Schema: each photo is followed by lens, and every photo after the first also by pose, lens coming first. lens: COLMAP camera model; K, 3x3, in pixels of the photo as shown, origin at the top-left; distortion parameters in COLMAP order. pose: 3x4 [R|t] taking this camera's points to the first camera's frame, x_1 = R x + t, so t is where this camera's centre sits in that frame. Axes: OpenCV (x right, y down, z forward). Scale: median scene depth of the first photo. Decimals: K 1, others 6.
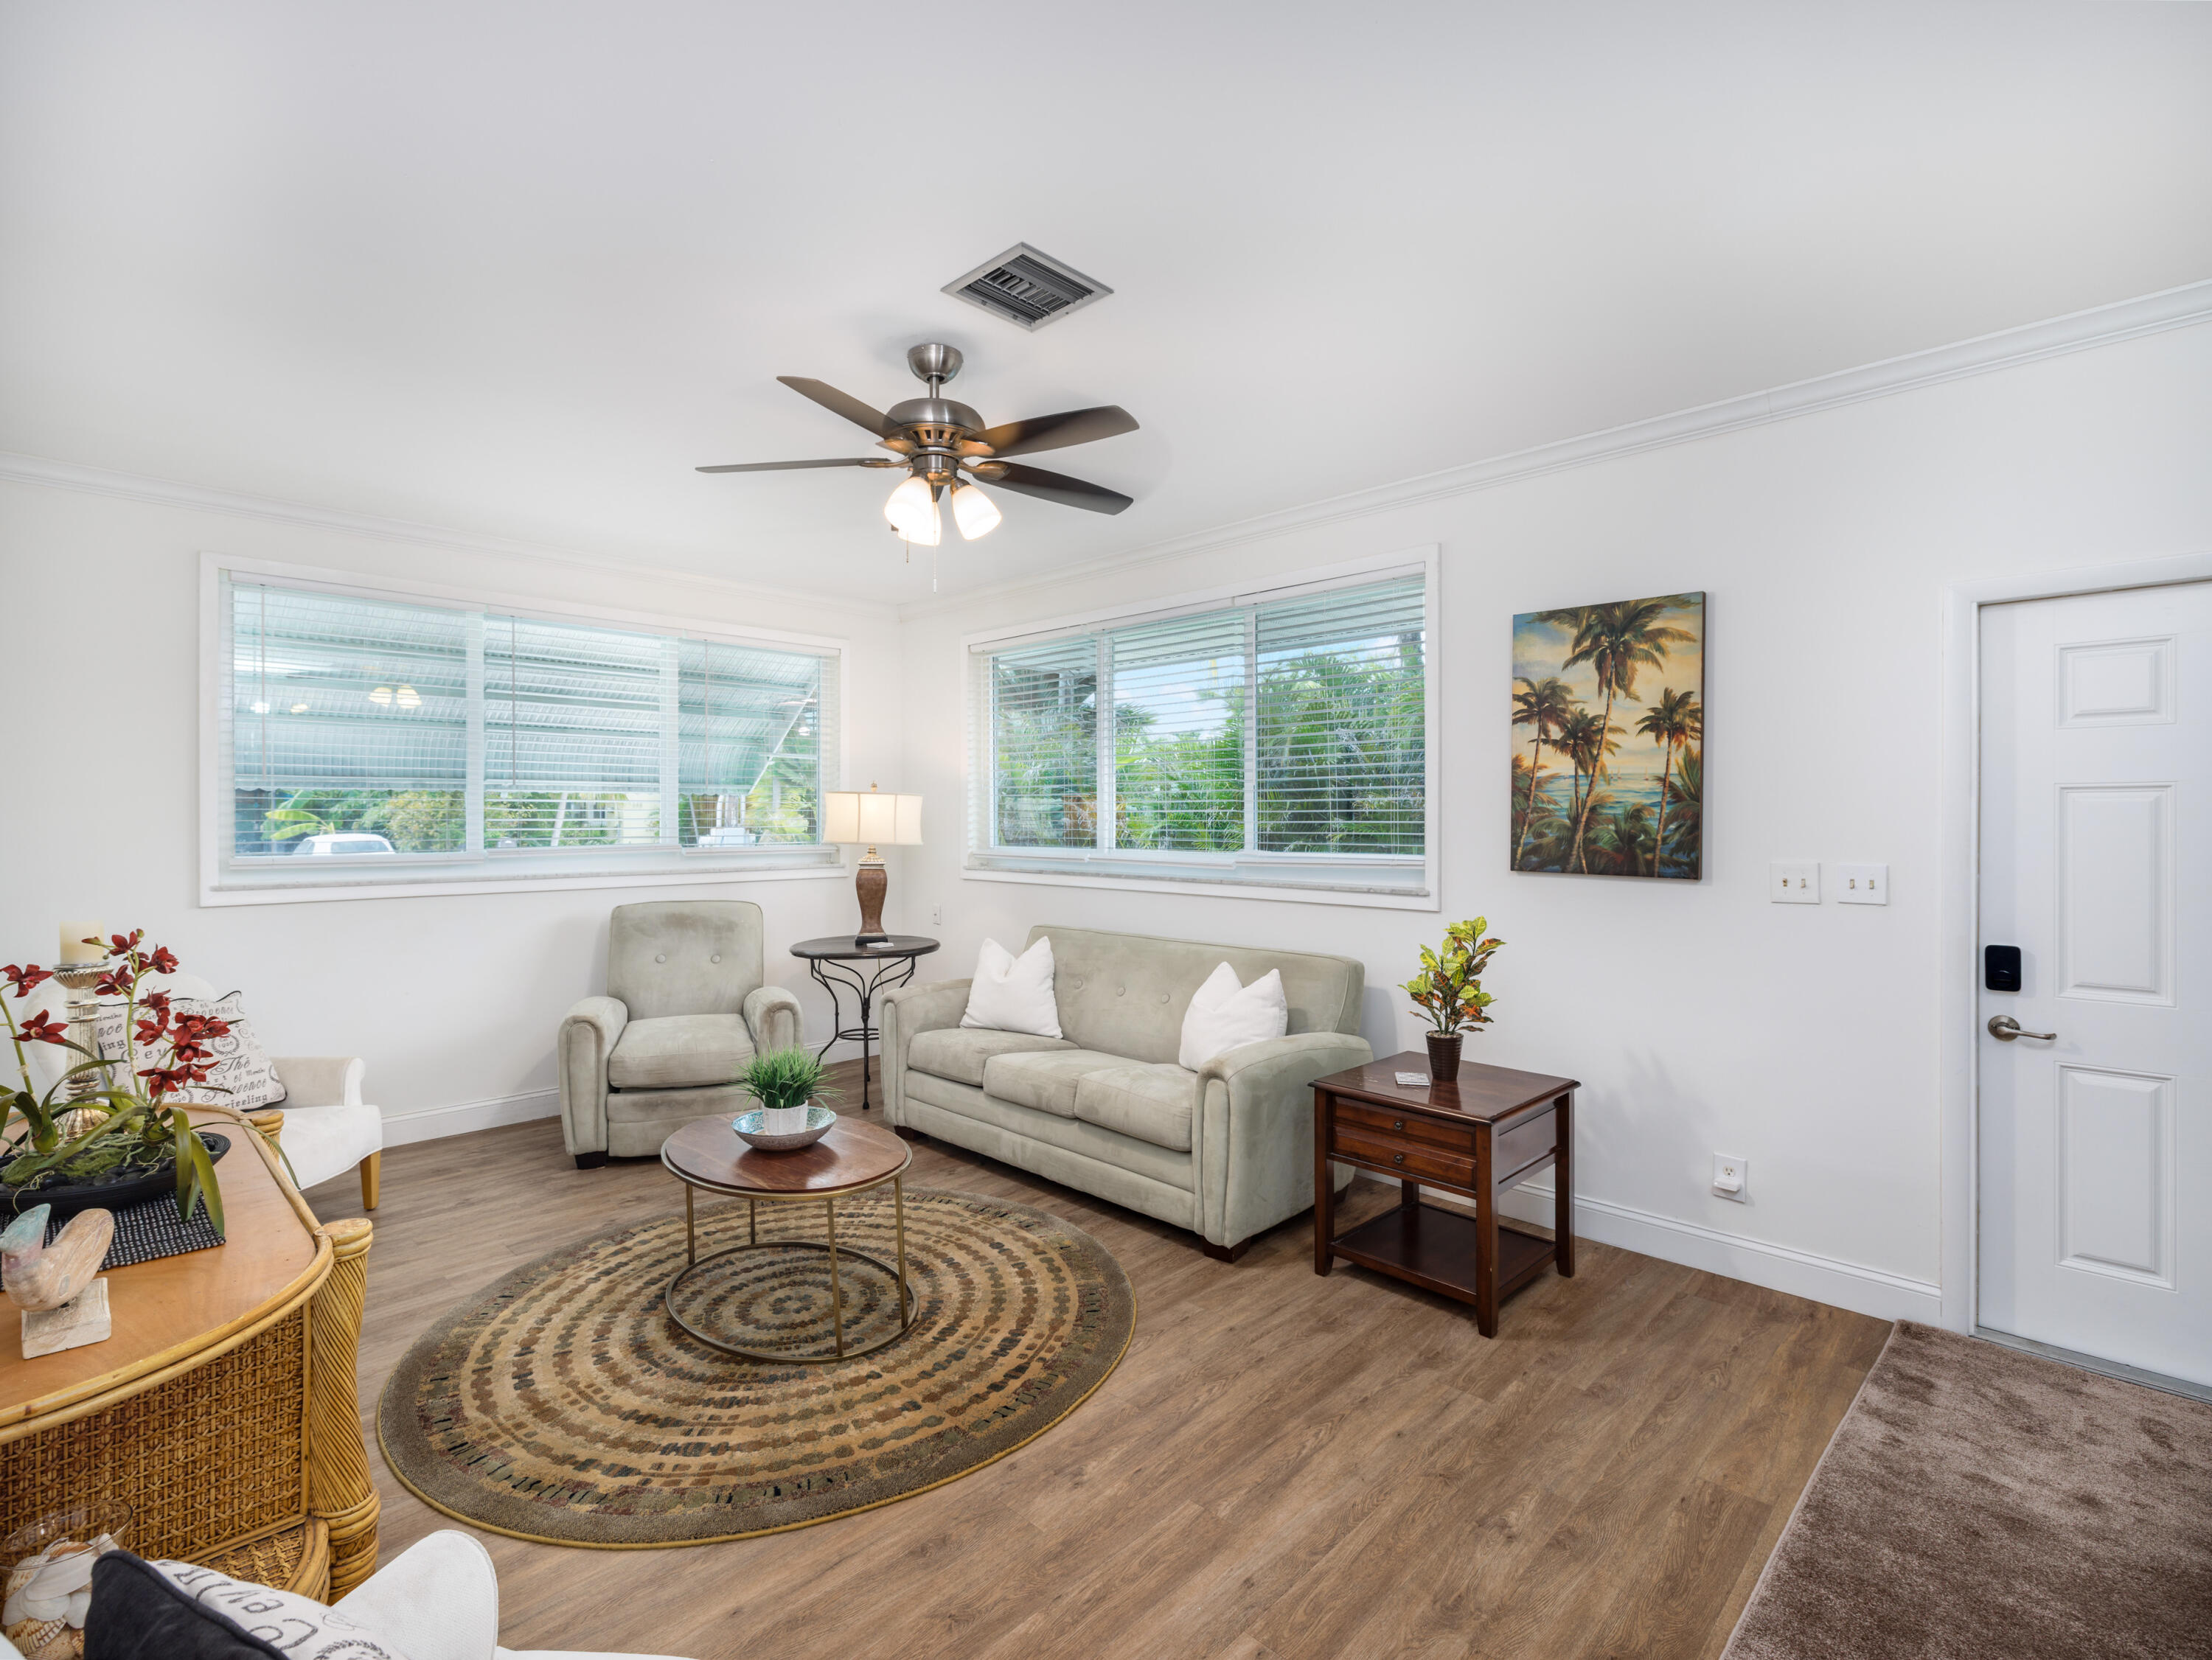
lens RADIAL K [[1047.7, 0, 1106.2], [0, 1047.7, 821.0], [0, 0, 1]] dist [-0.003243, 0.000164]
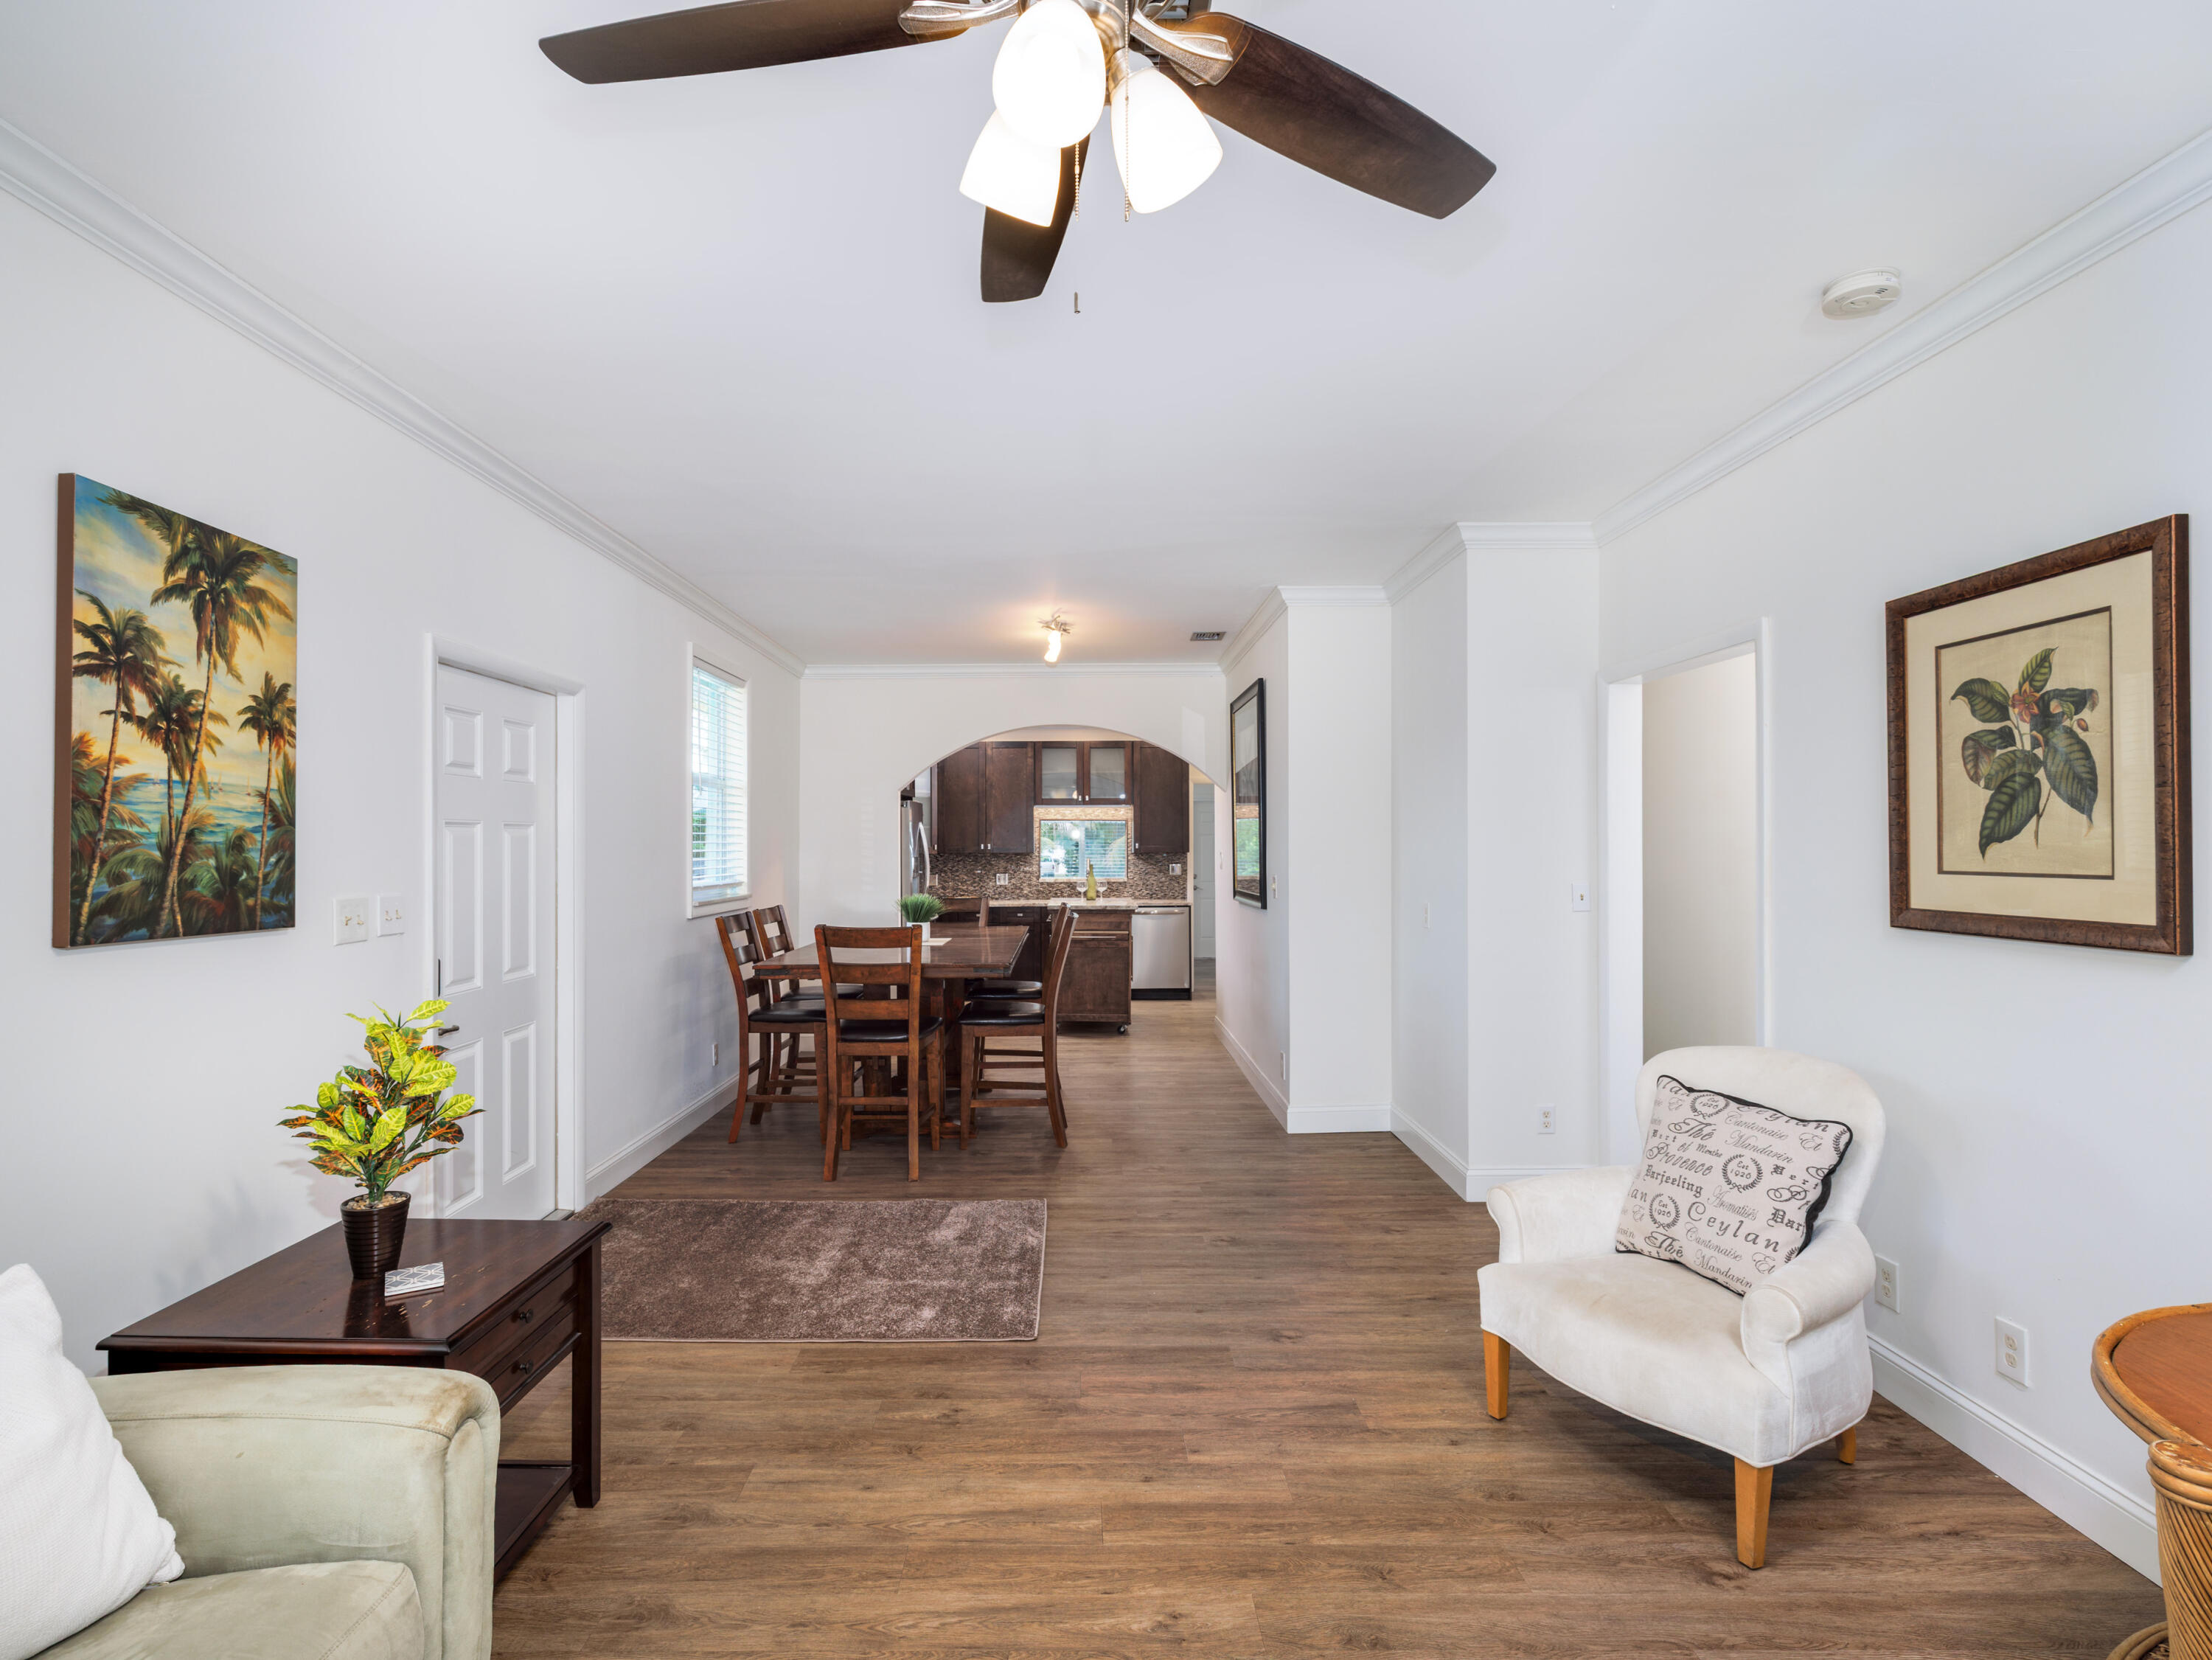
lens RADIAL K [[1048.0, 0, 1103.9], [0, 1048.0, 837.5], [0, 0, 1]] dist [-0.003243, 0.000164]
pose [[-0.707036, 0.006332, 0.707149, -0.389234], [0.003599, 0.999979, -0.005356, -0.004126], [-0.707168, -0.001241, -0.707044, 1.064705]]
